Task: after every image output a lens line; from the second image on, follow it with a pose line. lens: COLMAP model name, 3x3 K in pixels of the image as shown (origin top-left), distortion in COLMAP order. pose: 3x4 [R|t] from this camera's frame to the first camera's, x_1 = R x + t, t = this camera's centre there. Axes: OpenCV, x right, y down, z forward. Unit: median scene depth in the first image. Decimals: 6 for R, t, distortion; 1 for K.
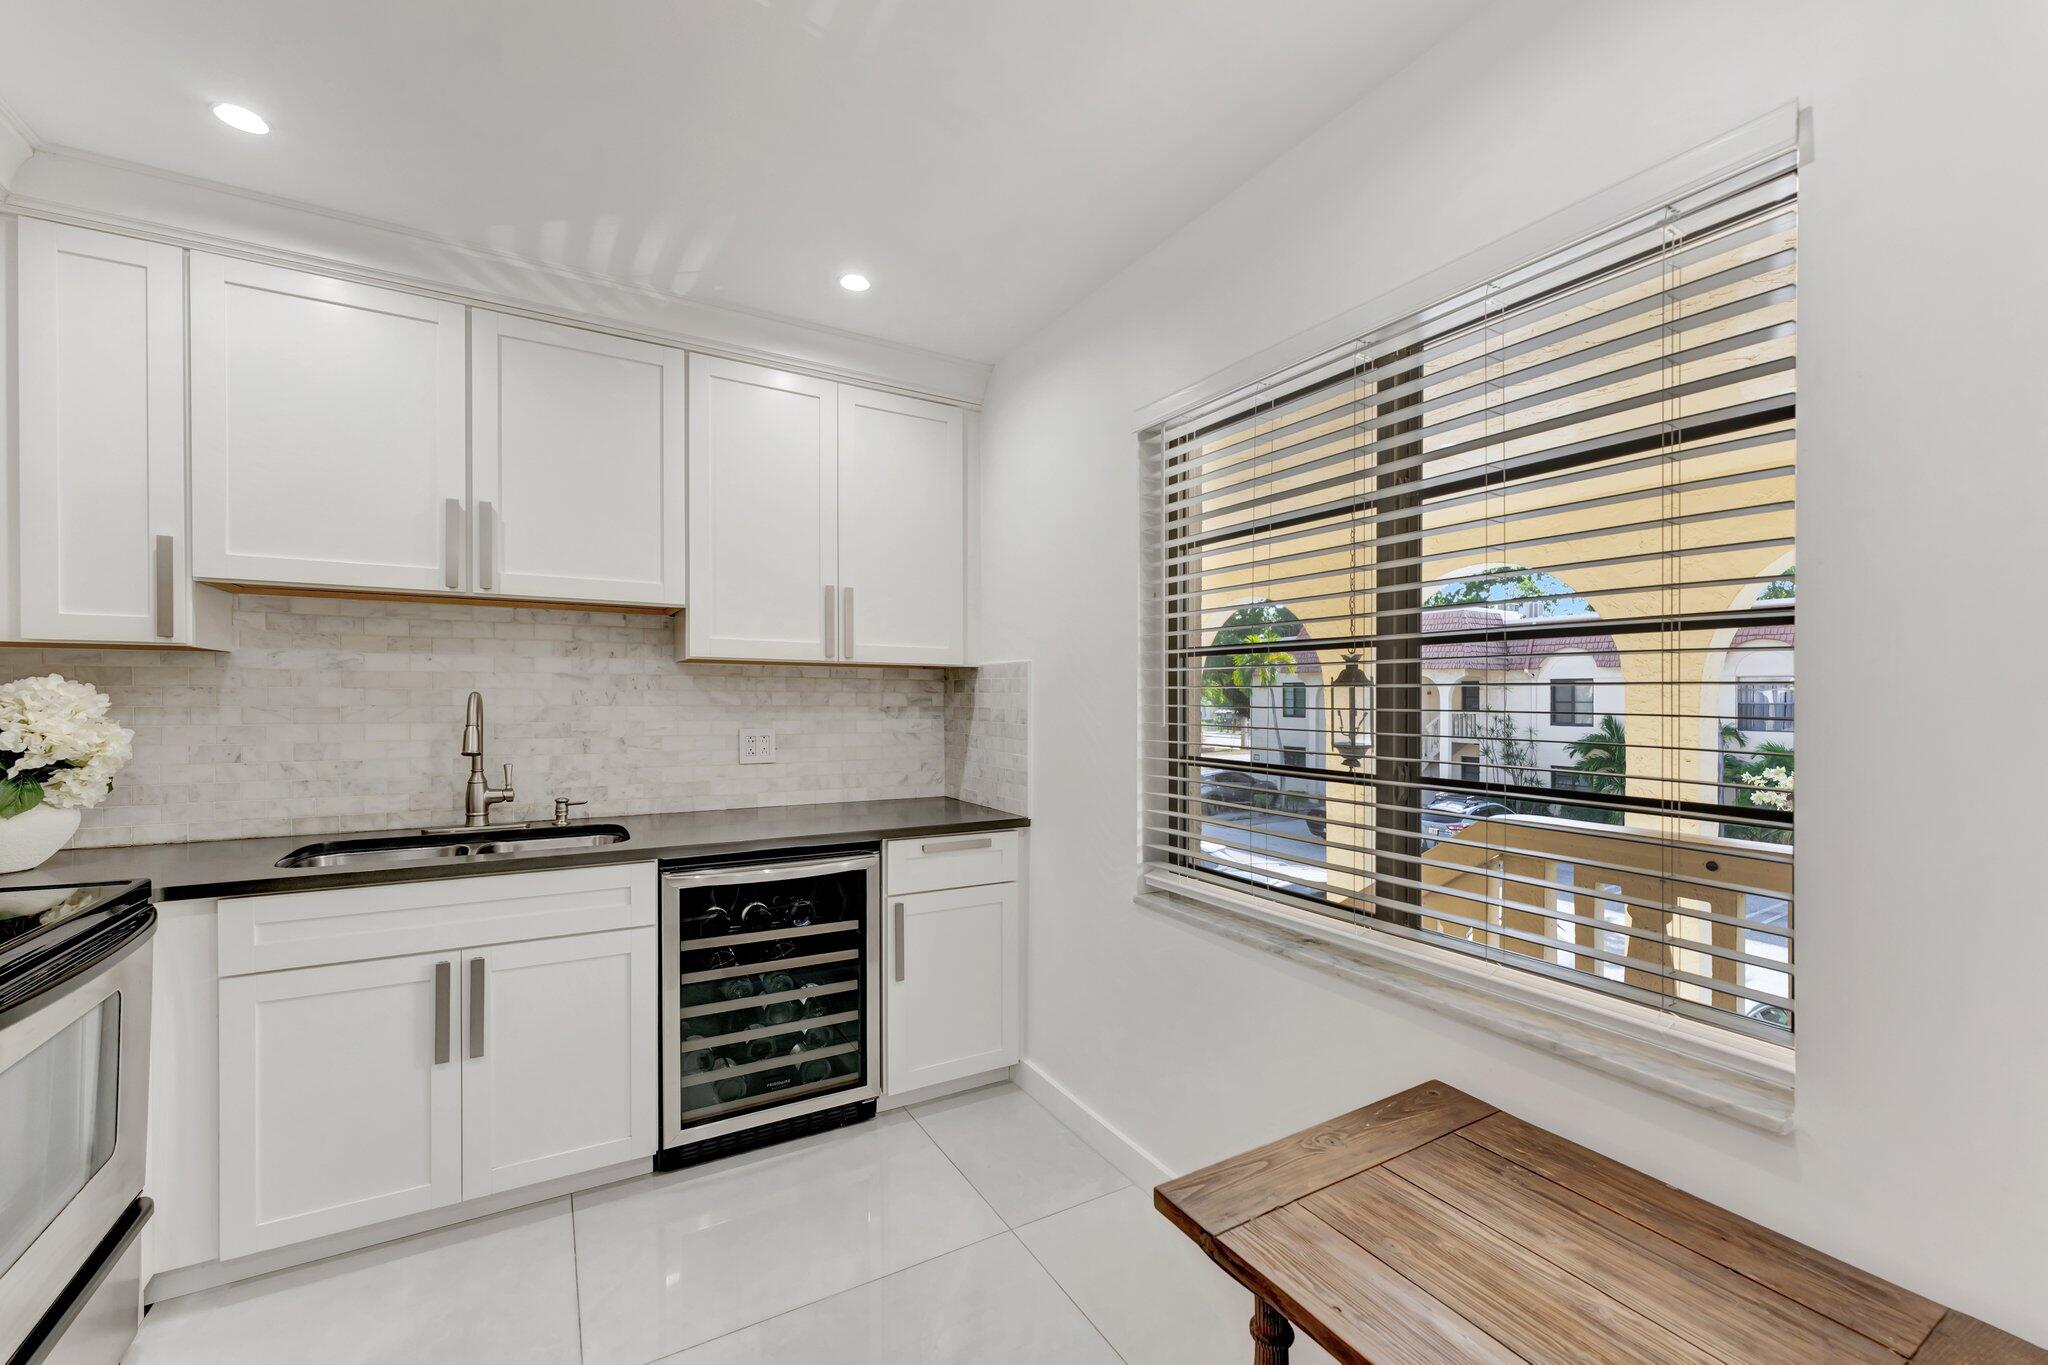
lens RADIAL K [[835.1, 0, 1027.9], [0, 835.1, 712.6], [0, 0, 1]] dist [0.002836, -0.000051]
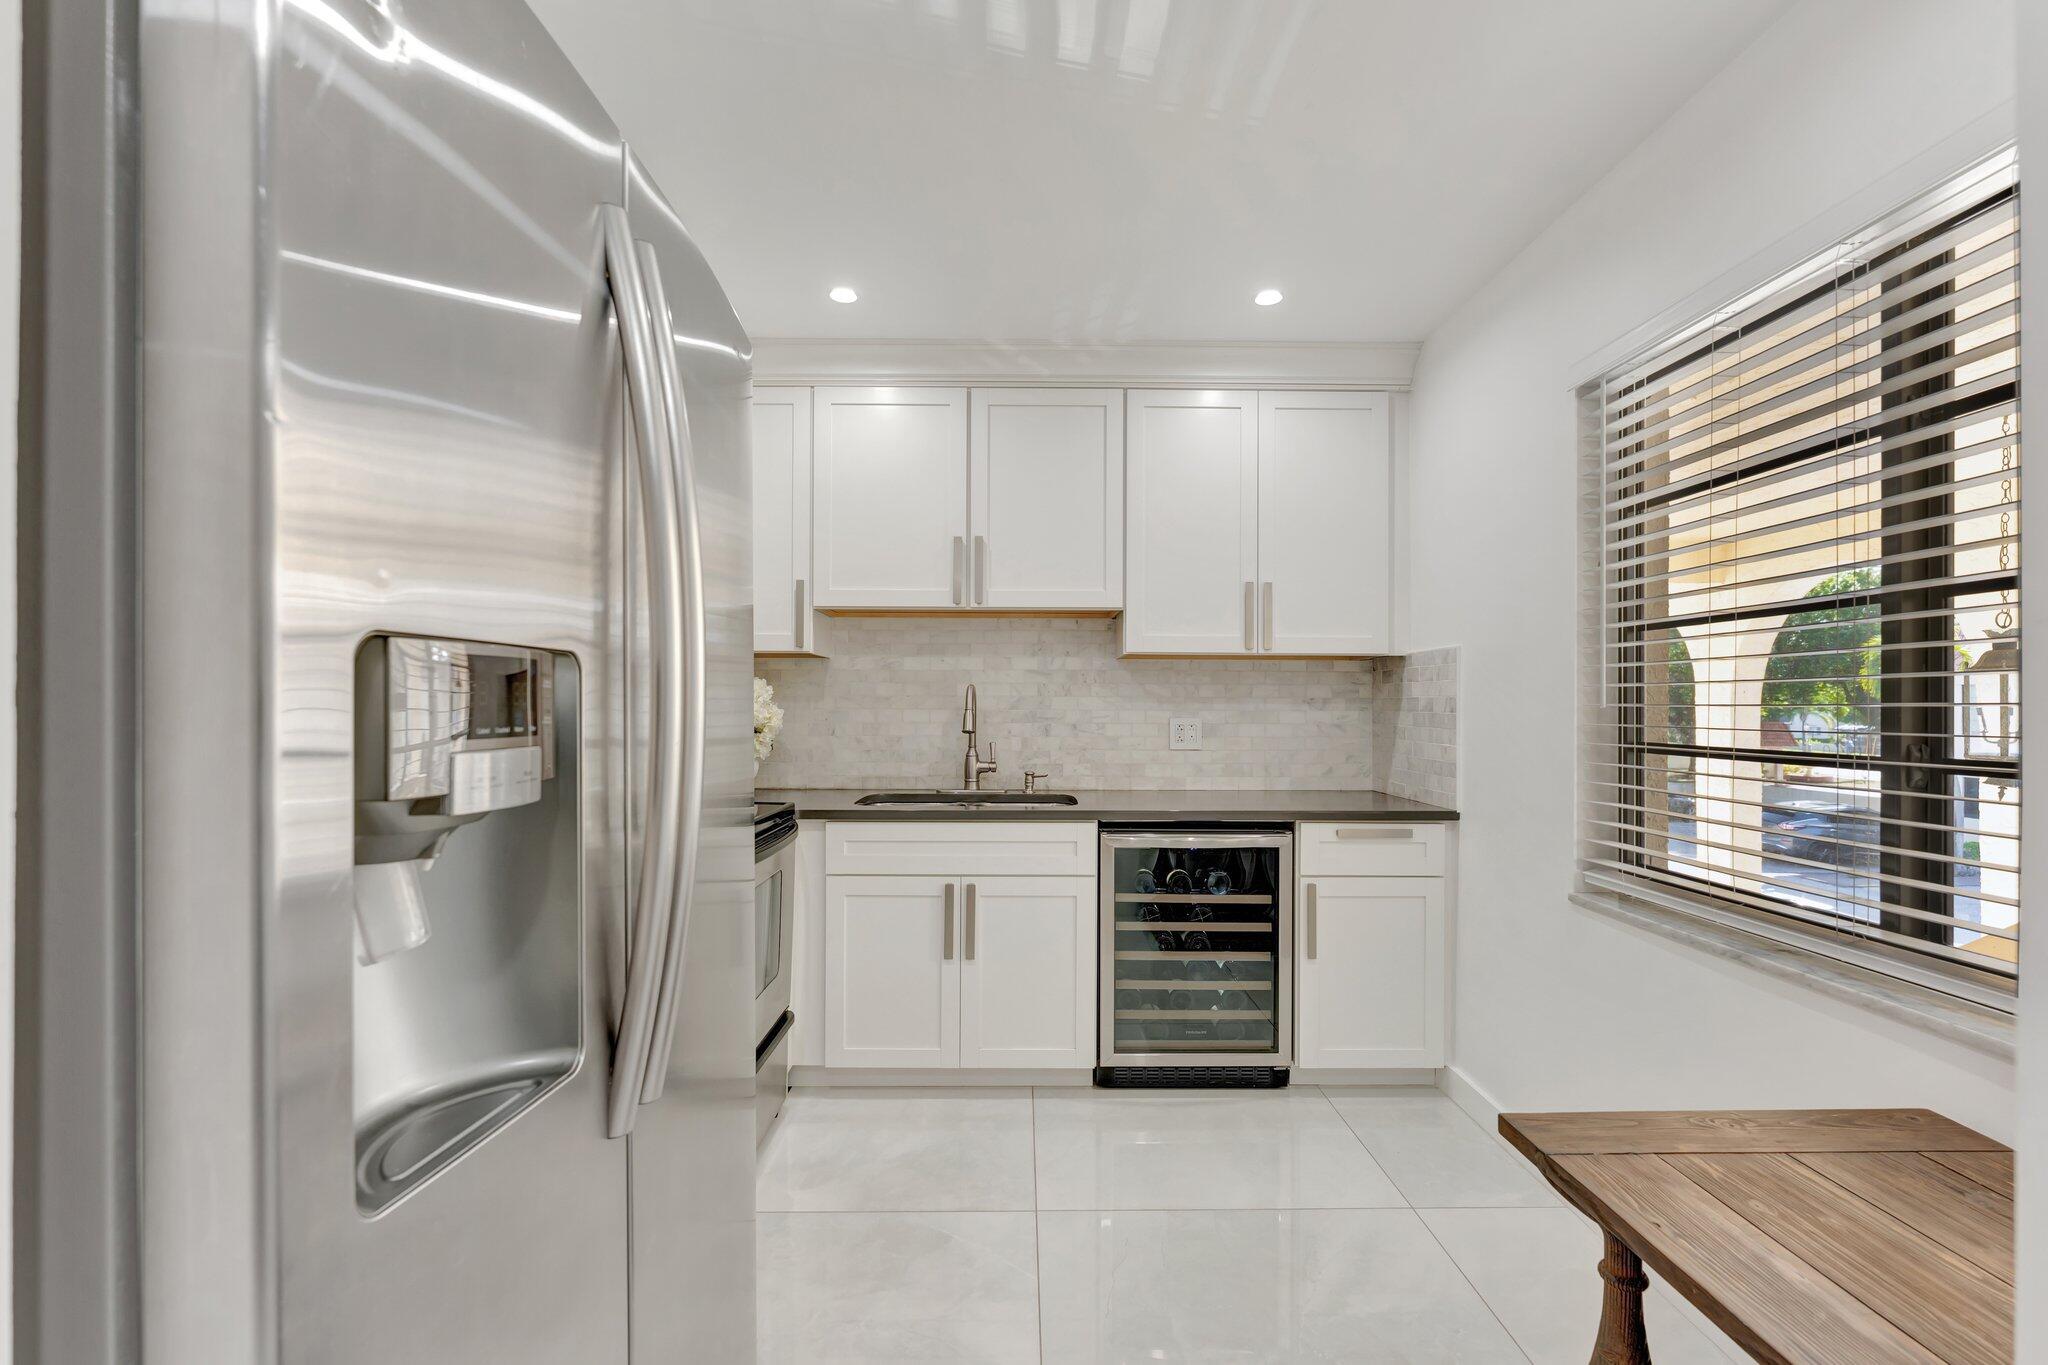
lens RADIAL K [[861.2, 0, 1014.0], [0, 861.2, 710.8], [0, 0, 1]] dist [0.003057, -0.000974]
pose [[0.860277, 0.001658, -0.509824, 0.078173], [-0.008017, 0.999915, -0.010276, 0.031623], [0.509764, 0.012927, 0.860217, -0.116200]]
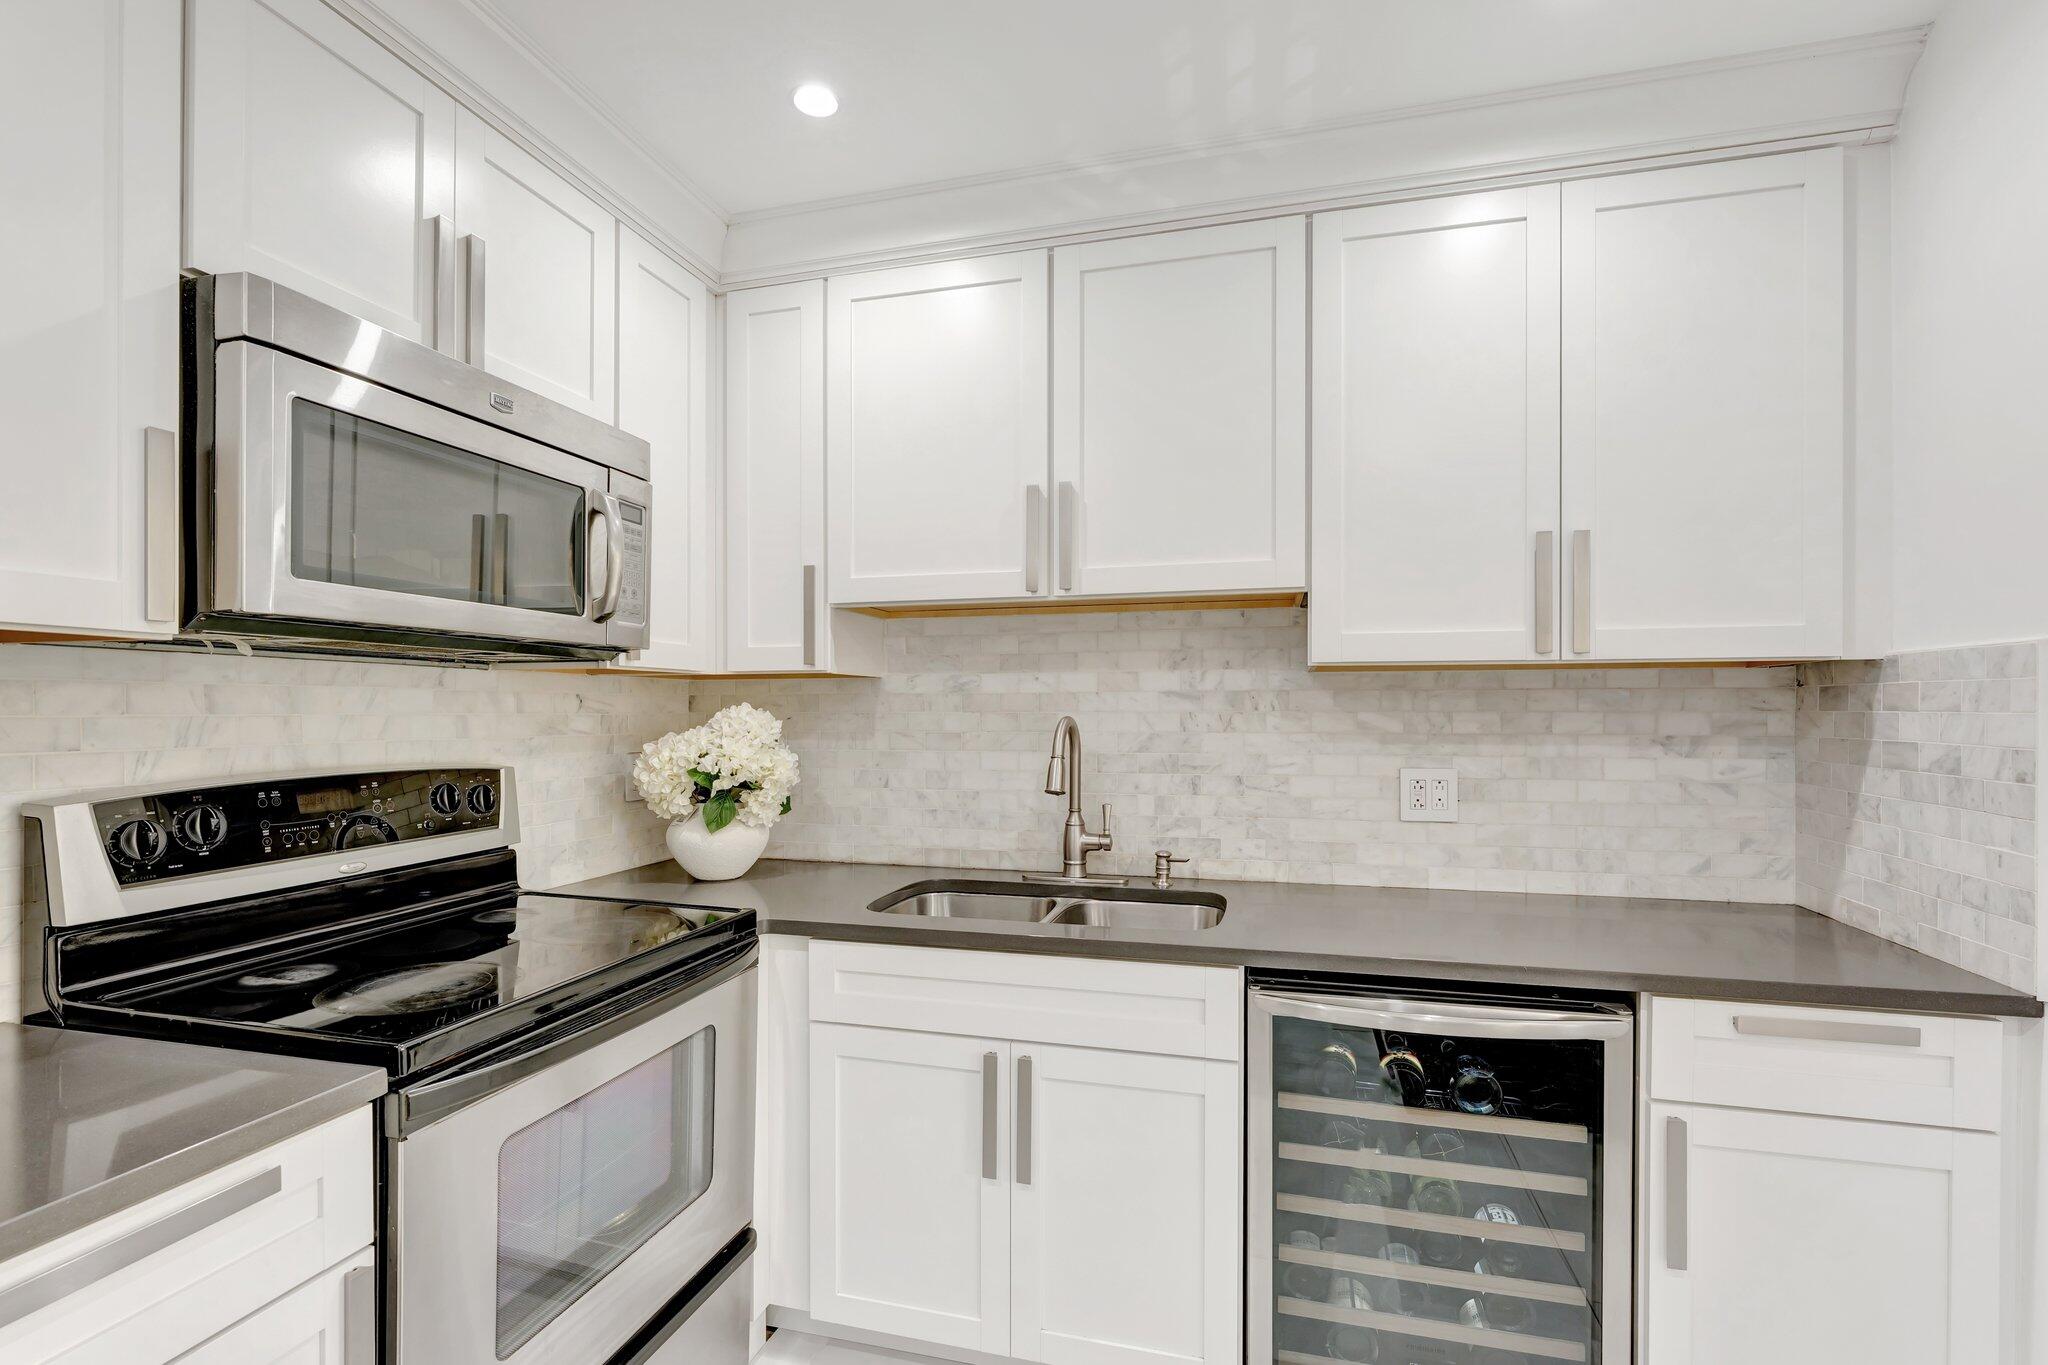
lens RADIAL K [[968.4, 0, 1002.9], [0, 968.4, 725.6], [0, 0, 1]] dist [-0.006256, 0.004125]
pose [[0.700931, 0.002540, -0.713225, -0.022287], [-0.006864, 0.999971, -0.003184, -0.012797], [0.713196, 0.007127, 0.700928, 0.305257]]
